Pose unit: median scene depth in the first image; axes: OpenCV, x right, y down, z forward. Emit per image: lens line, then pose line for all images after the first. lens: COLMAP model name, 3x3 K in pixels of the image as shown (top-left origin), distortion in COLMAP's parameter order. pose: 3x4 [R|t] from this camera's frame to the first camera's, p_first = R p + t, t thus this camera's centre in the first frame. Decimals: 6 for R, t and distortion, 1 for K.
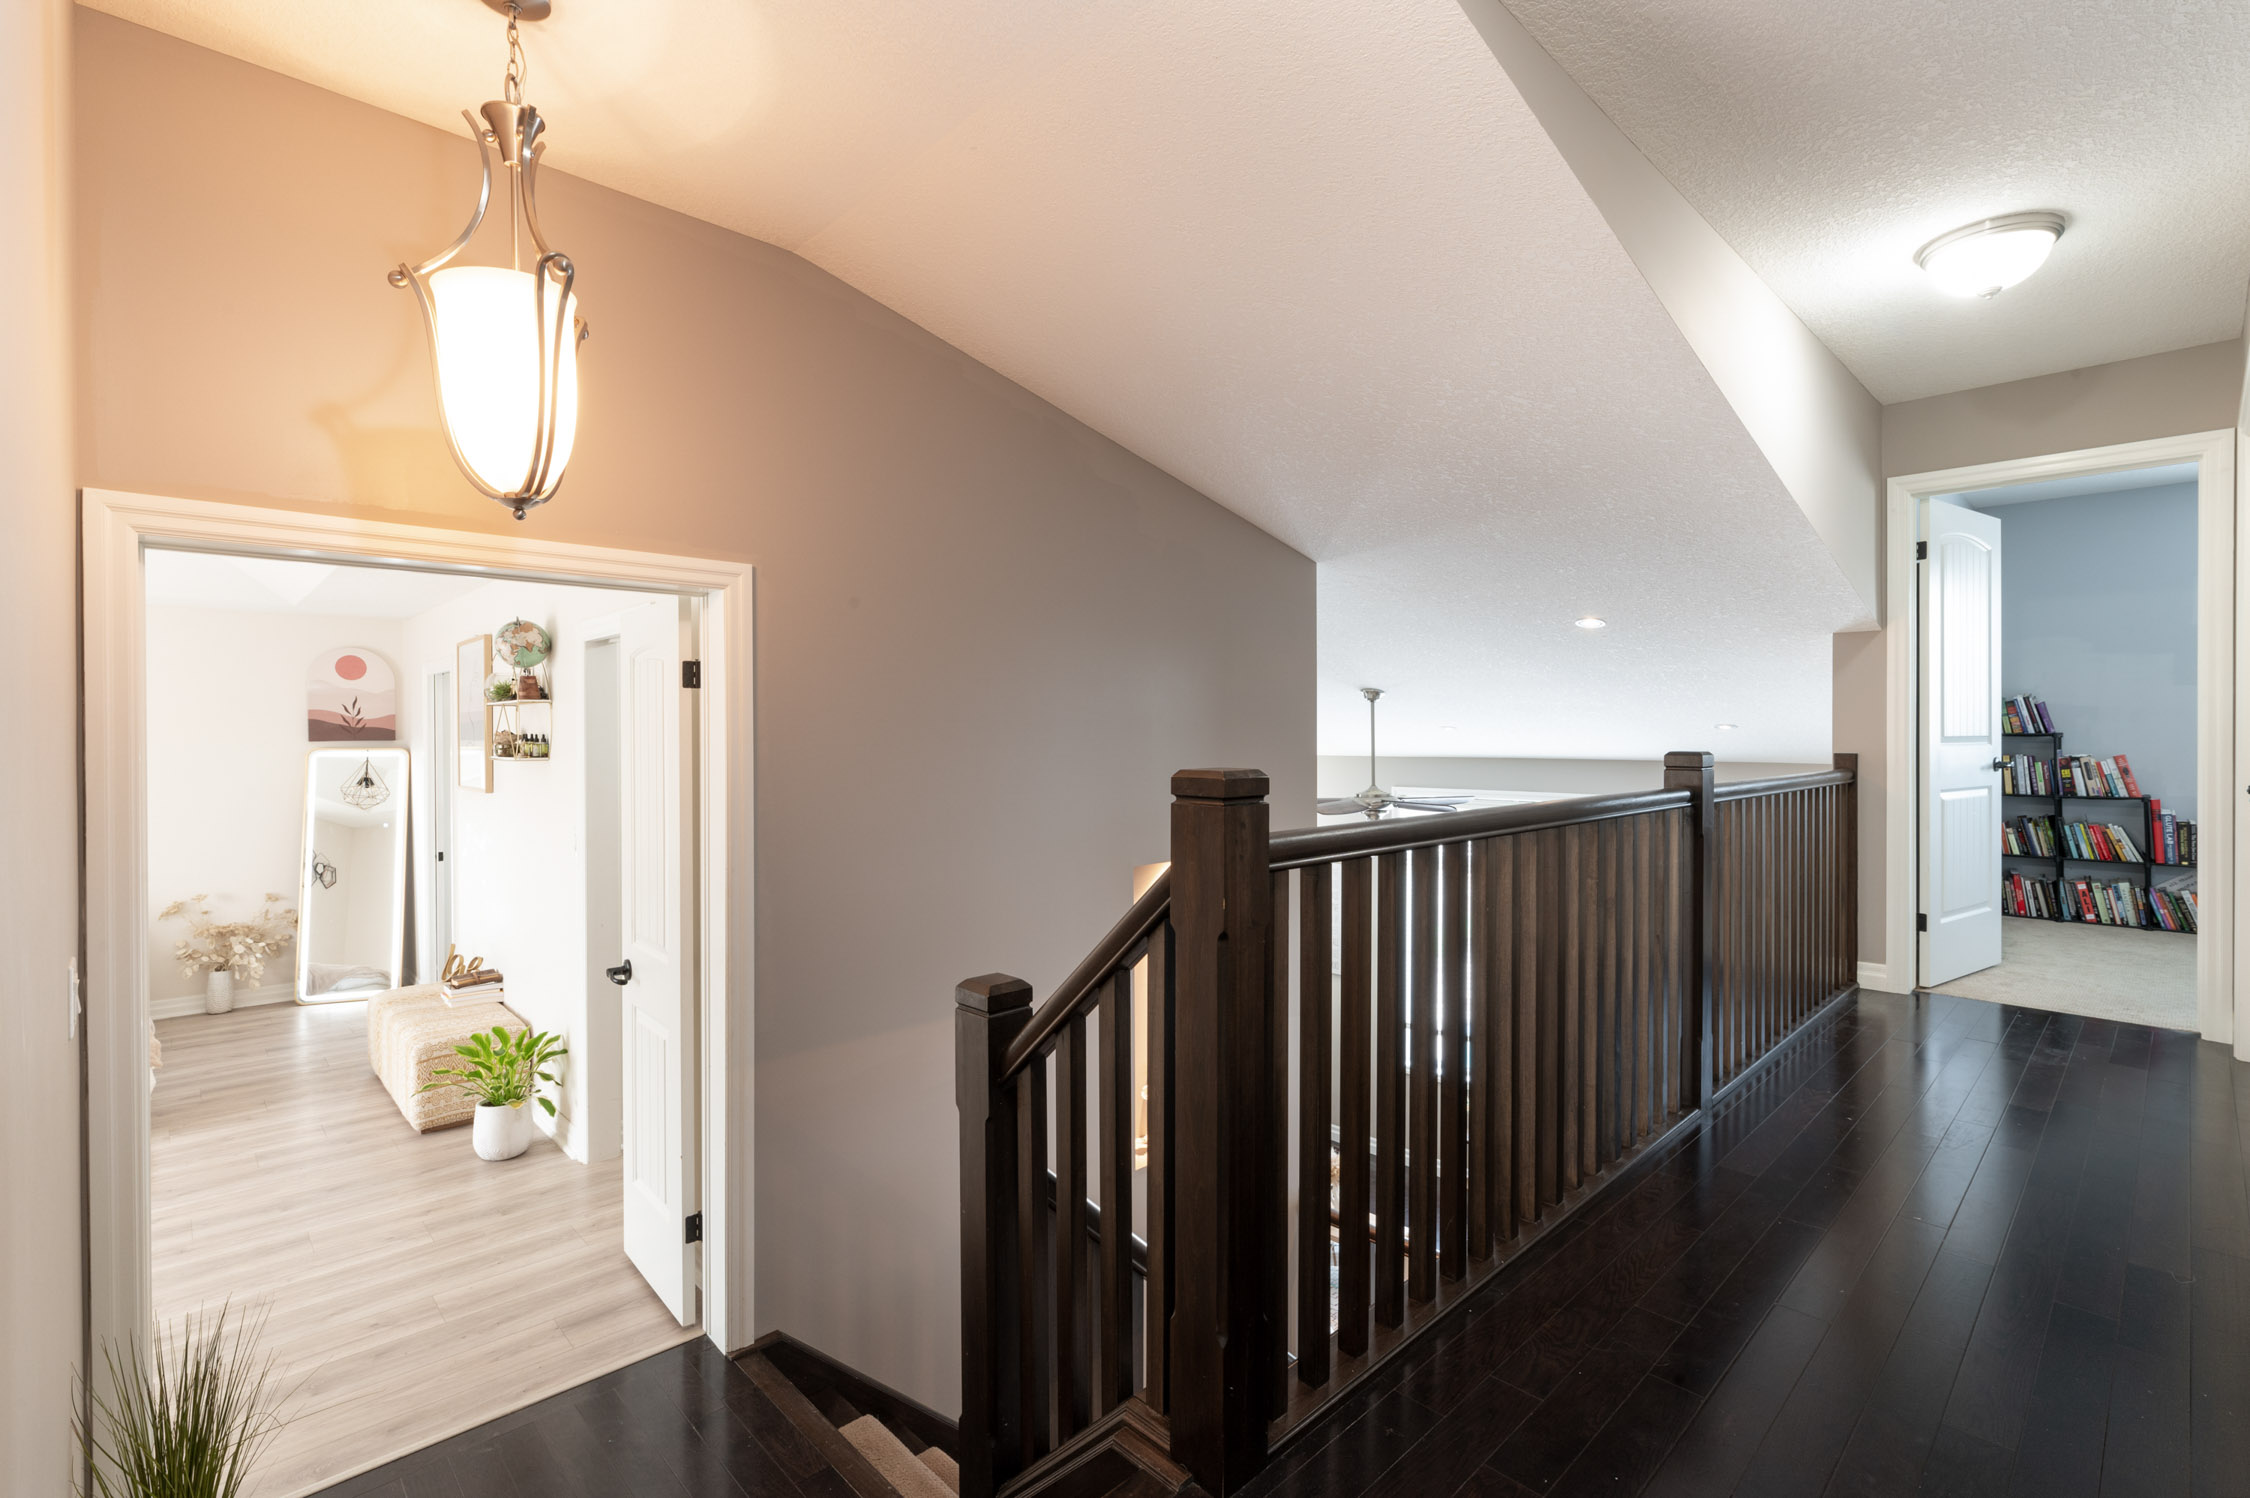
lens RADIAL K [[1016.5, 0, 1117.4], [0, 1016.5, 729.0], [0, 0, 1]] dist [-0.001197, 0.000742]
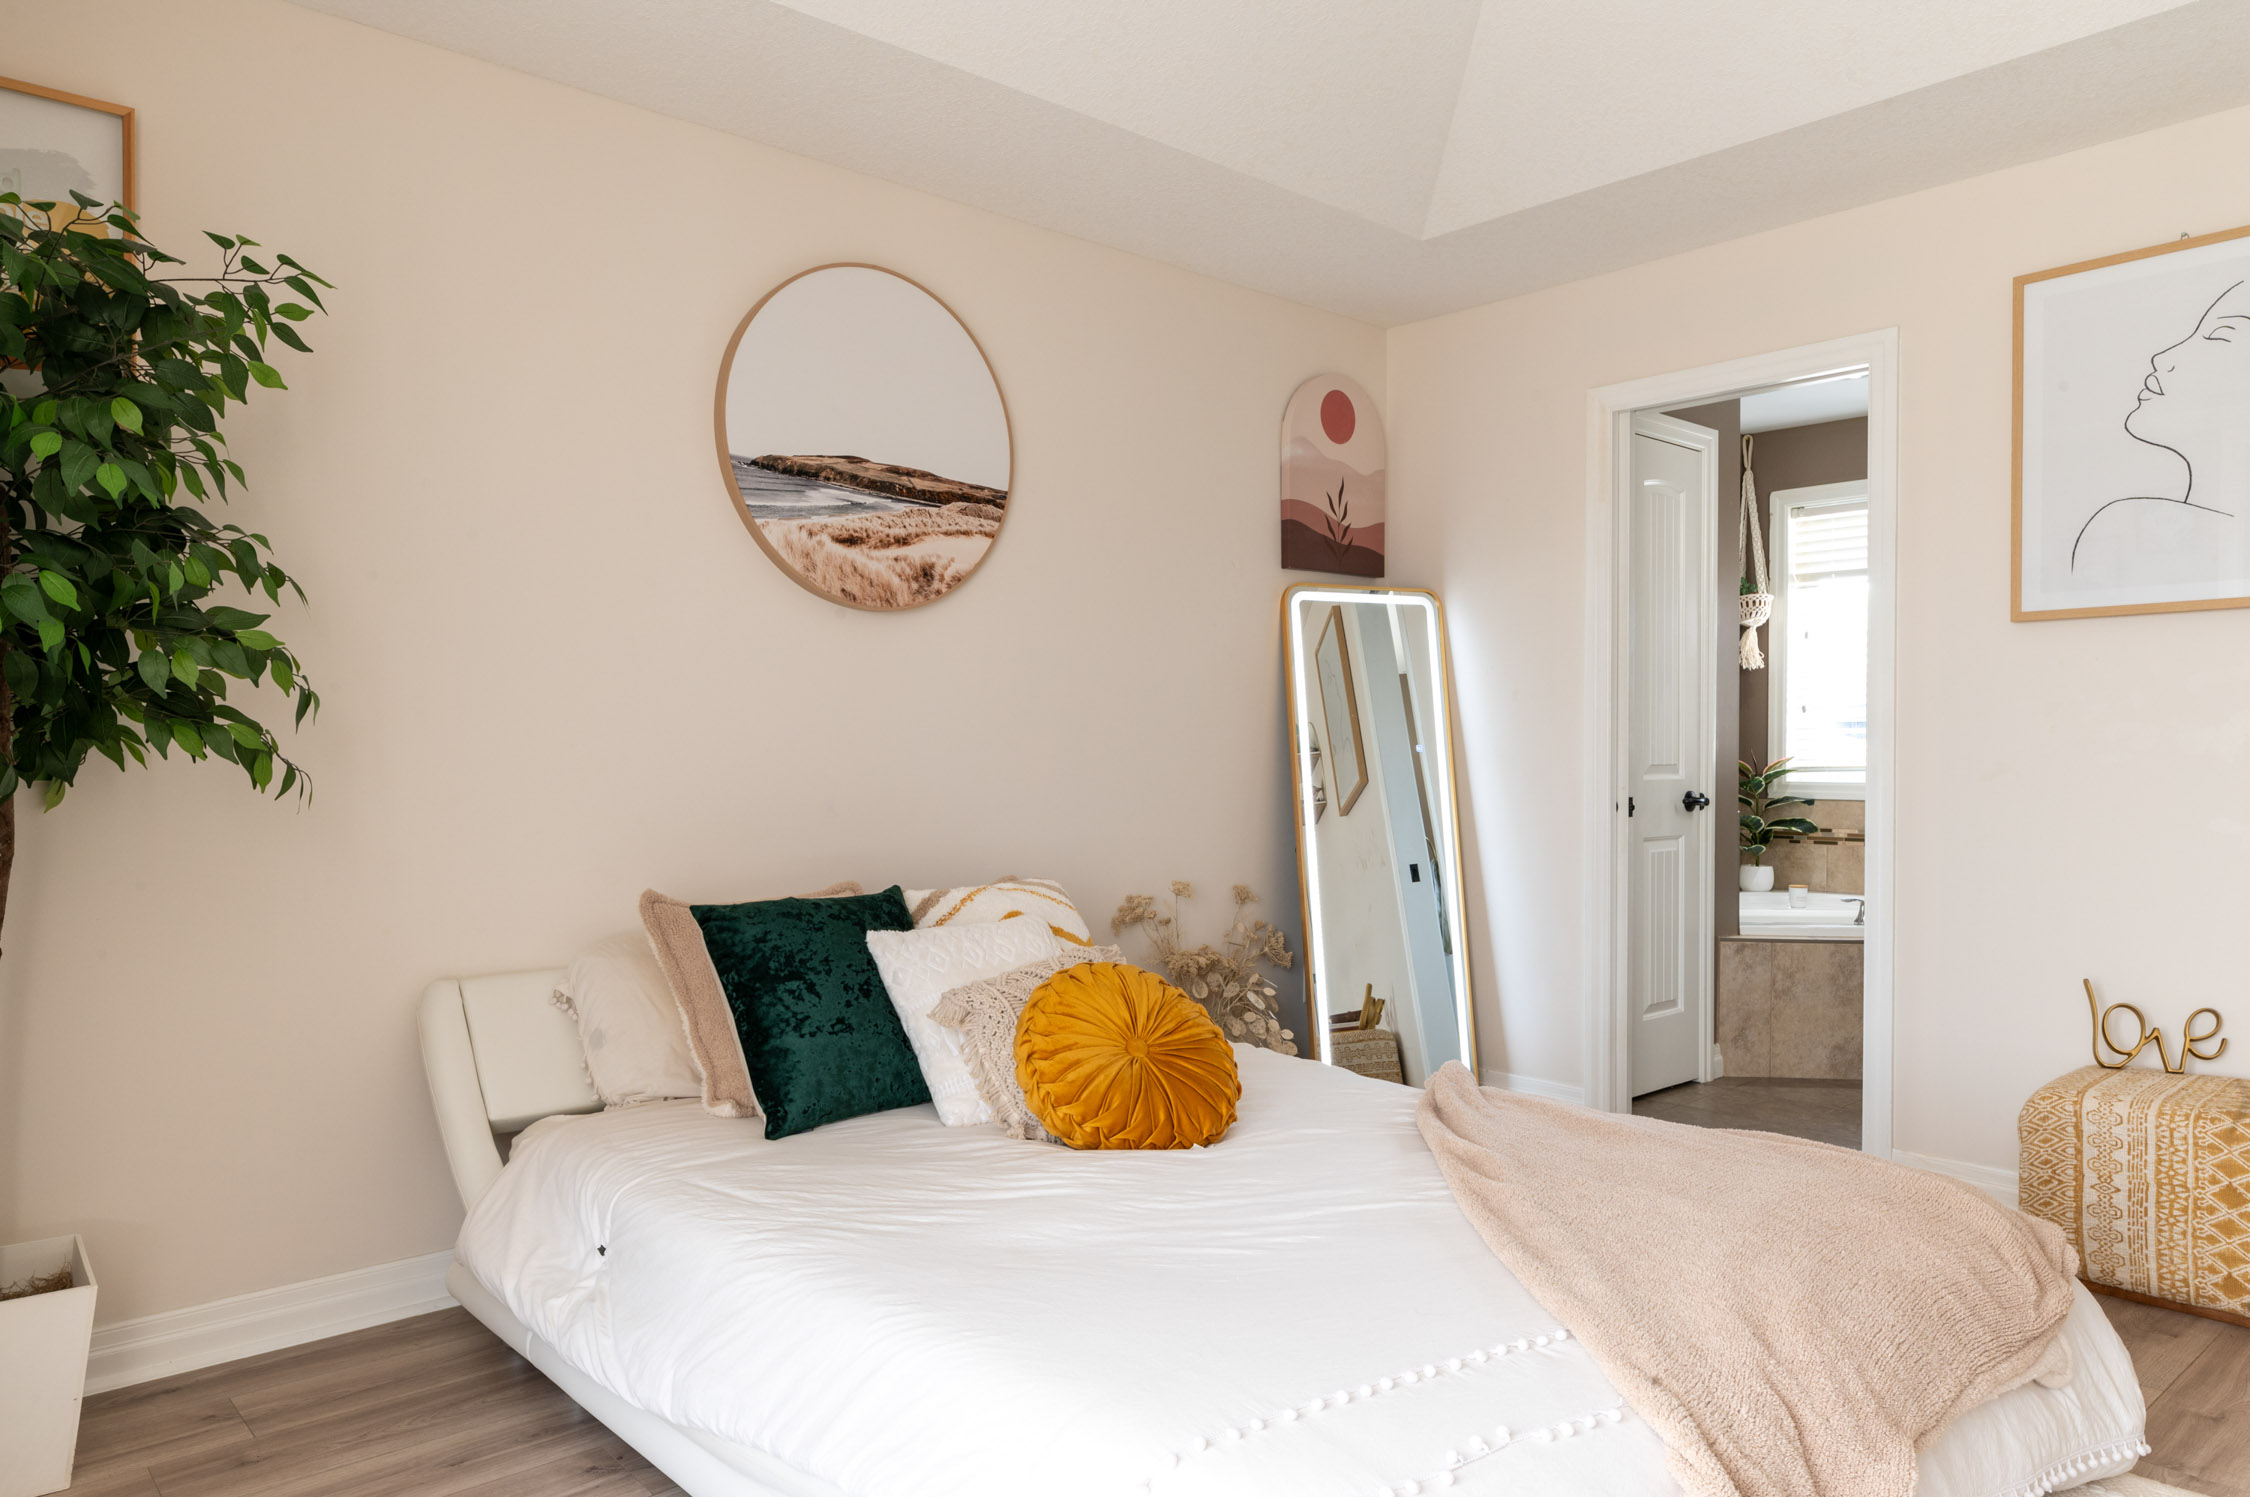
lens RADIAL K [[1476.7, 0, 1121.3], [0, 1476.7, 787.7], [0, 0, 1]] dist [0.001381, -0.002111]
pose [[0.999760, 0.006969, -0.020755, -0.910298], [-0.006443, 0.999659, 0.025288, 0.103733], [0.020925, -0.025148, 0.999465, 0.332396]]
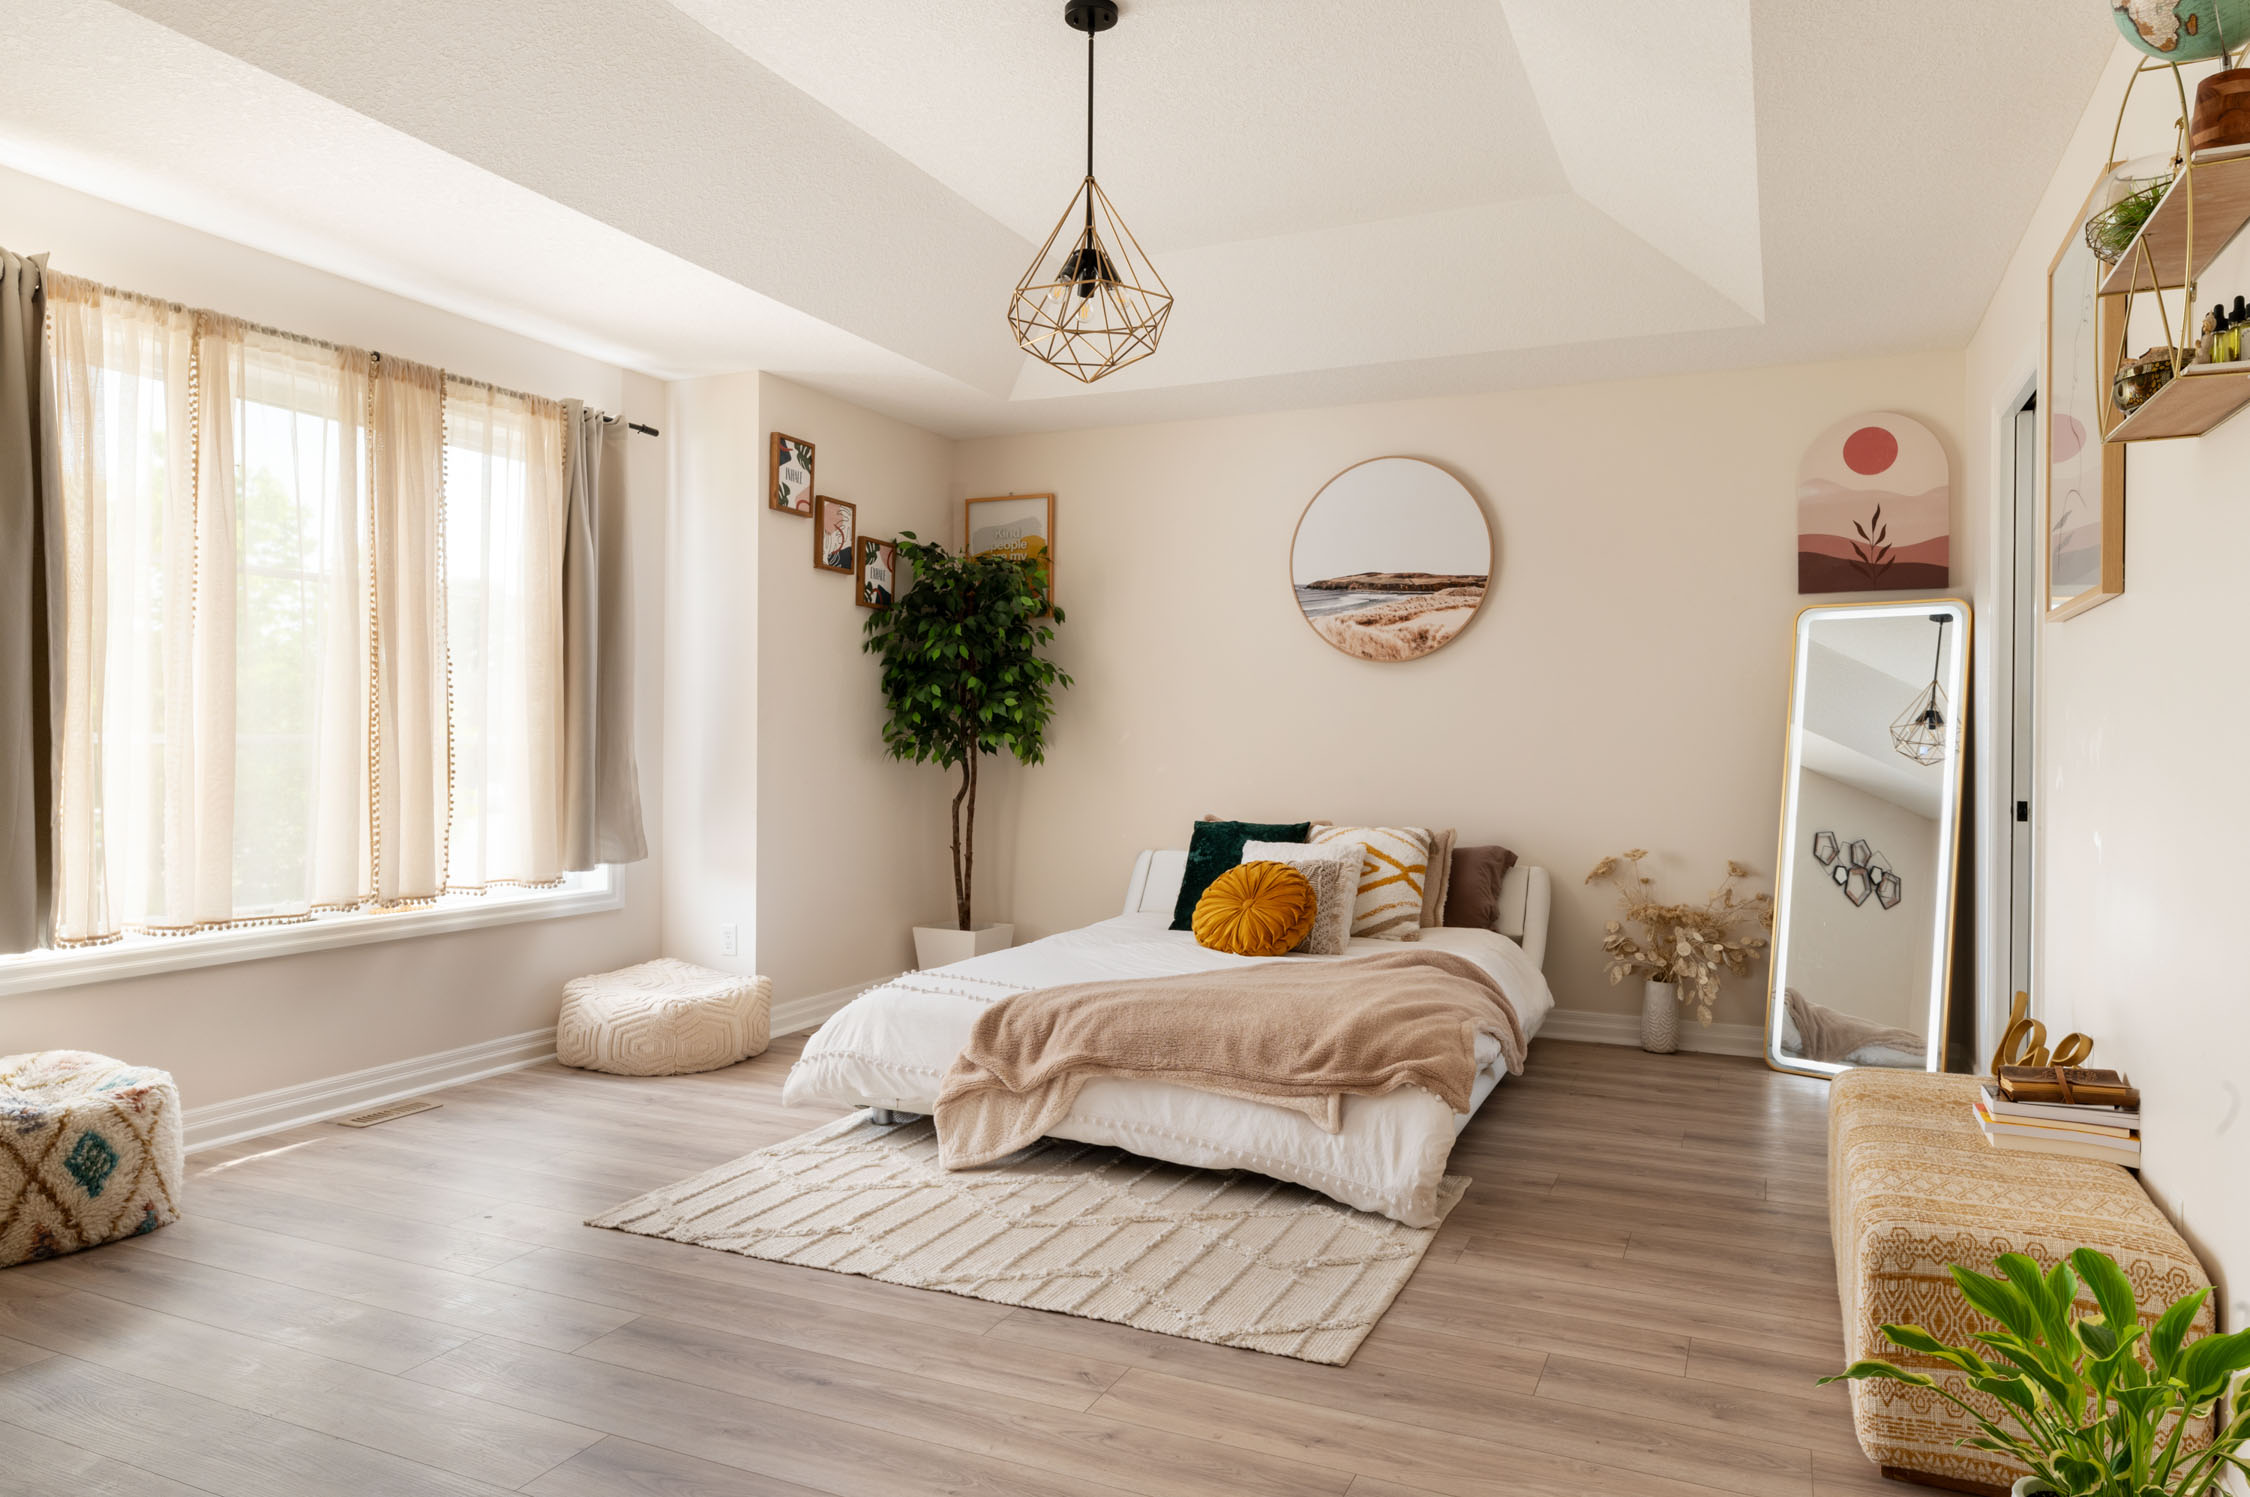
lens RADIAL K [[1476.7, 0, 1120.7], [0, 1476.7, 746.5], [0, 0, 1]] dist [0.001381, -0.002111]
pose [[0.386878, 0.014633, -0.922015, -0.215993], [-0.011868, 0.999870, 0.010889, 0.096128], [0.922054, 0.006730, 0.387002, 0.378810]]
